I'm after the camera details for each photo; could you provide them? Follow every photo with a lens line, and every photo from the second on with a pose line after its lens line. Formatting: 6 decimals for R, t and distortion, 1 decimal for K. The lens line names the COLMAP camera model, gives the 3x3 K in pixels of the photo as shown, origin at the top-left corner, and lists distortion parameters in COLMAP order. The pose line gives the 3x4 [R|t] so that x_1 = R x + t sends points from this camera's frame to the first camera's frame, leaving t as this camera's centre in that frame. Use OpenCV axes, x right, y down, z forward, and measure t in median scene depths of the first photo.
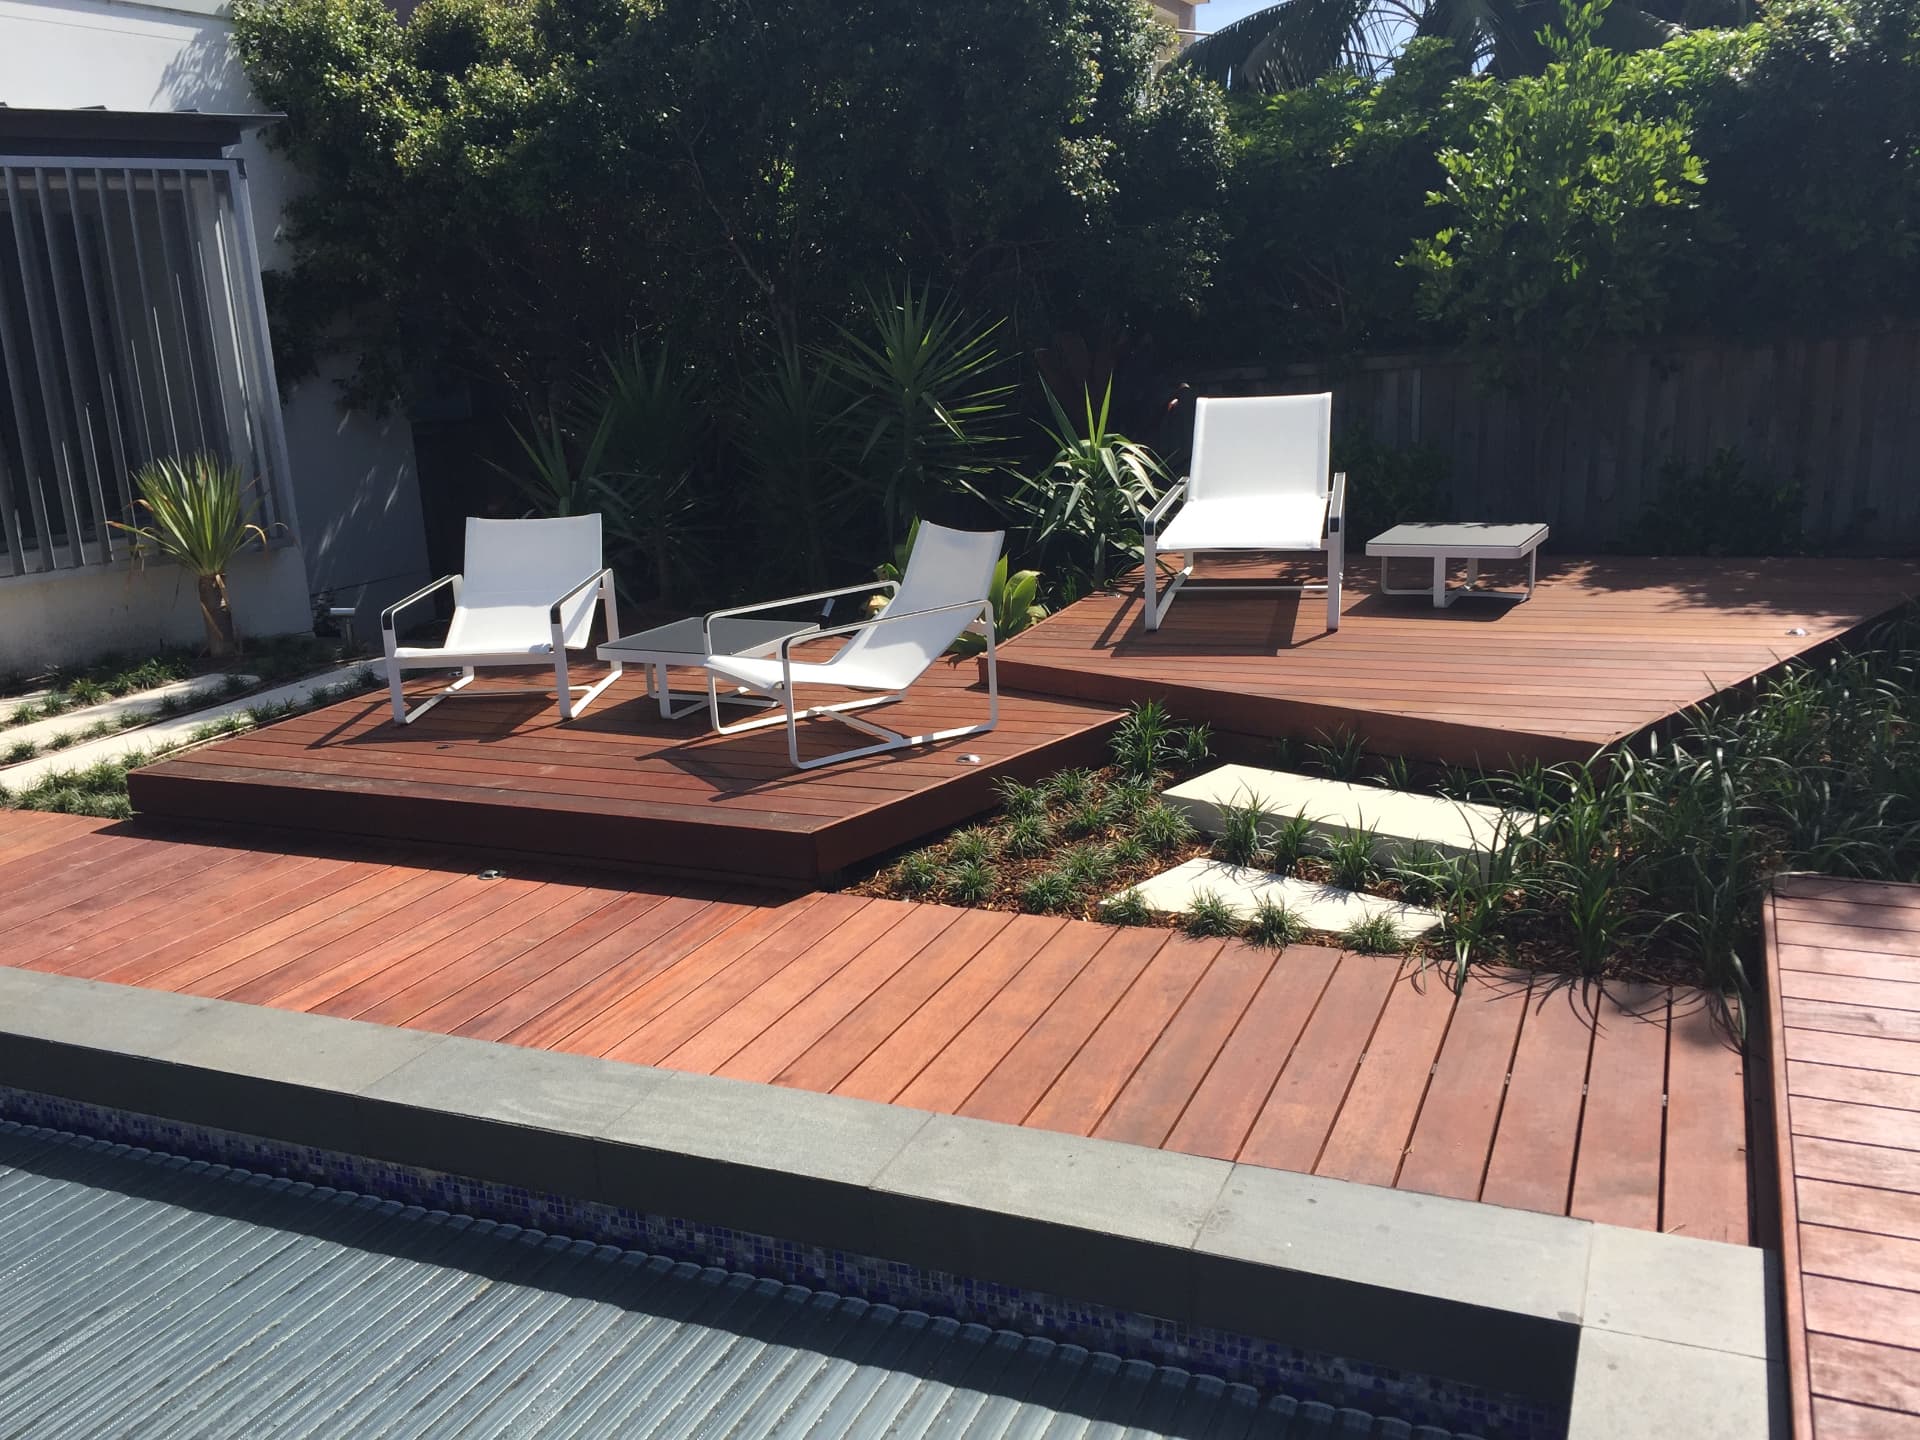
lens RADIAL K [[1609.6, 0, 949.5], [0, 1609.6, 714.7], [0, 0, 1]] dist [0.043187, -0.037893]
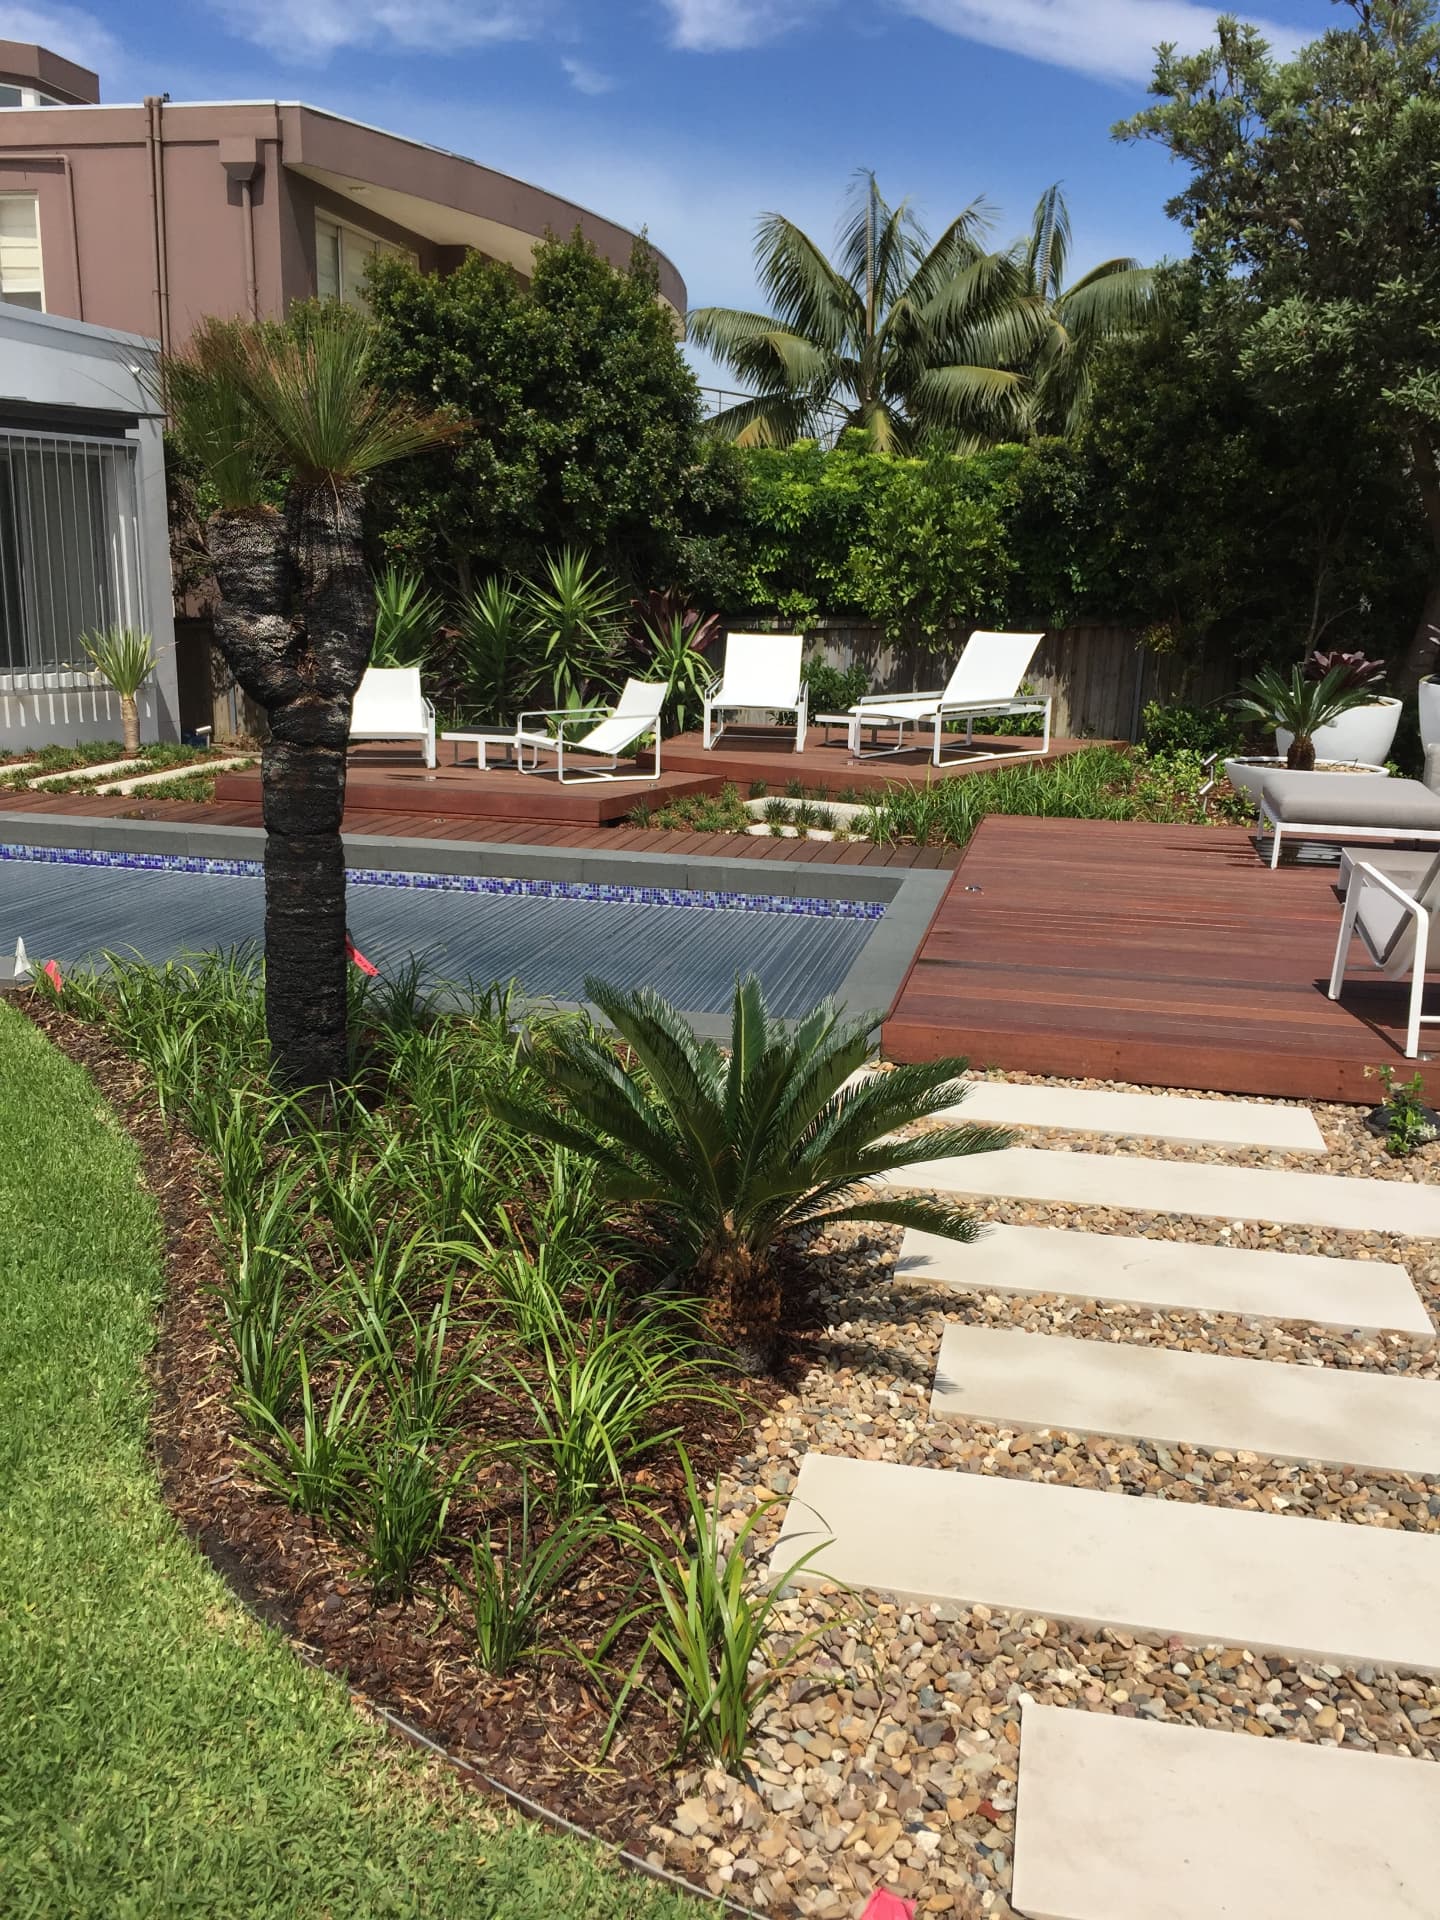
lens RADIAL K [[1609.6, 0, 721.8], [0, 1609.6, 965.0], [0, 0, 1]] dist [0.043187, -0.037893]
pose [[0.975120, 0.027257, 0.219995, -0.223090], [-0.025001, 0.999602, -0.013034, 0.178658], [-0.220262, 0.007209, 0.975414, -0.672460]]
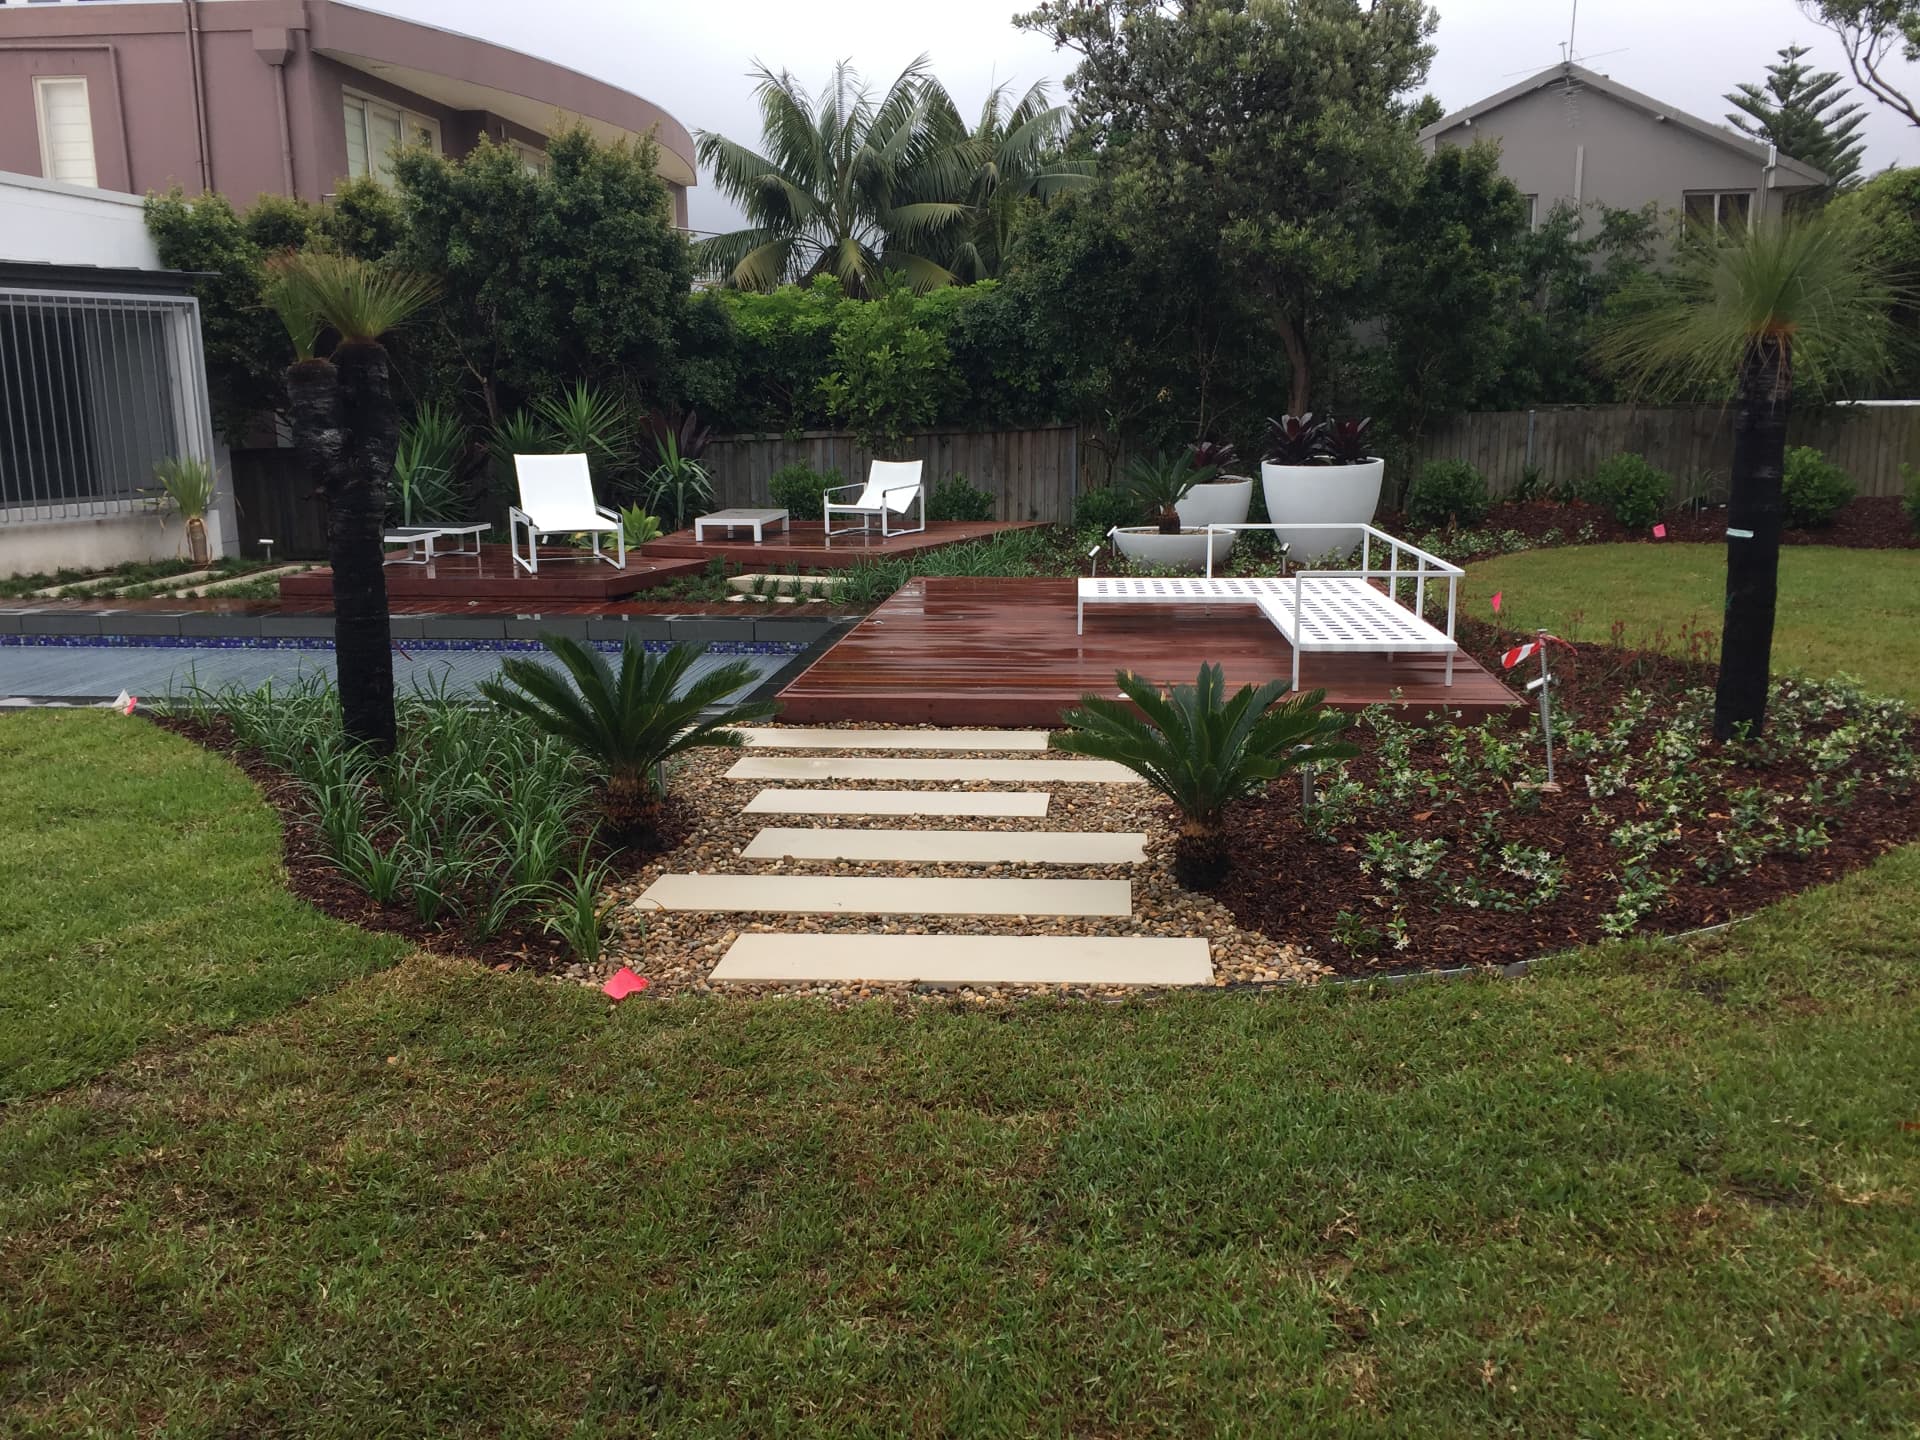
lens RADIAL K [[1609.6, 0, 962.3], [0, 1609.6, 726.0], [0, 0, 1]] dist [0.043187, -0.037893]
pose [[0.948240, -0.017922, 0.317049, -0.212717], [0.034730, 0.998270, -0.047443, 0.264813], [-0.315651, 0.055998, 0.947222, -1.009595]]
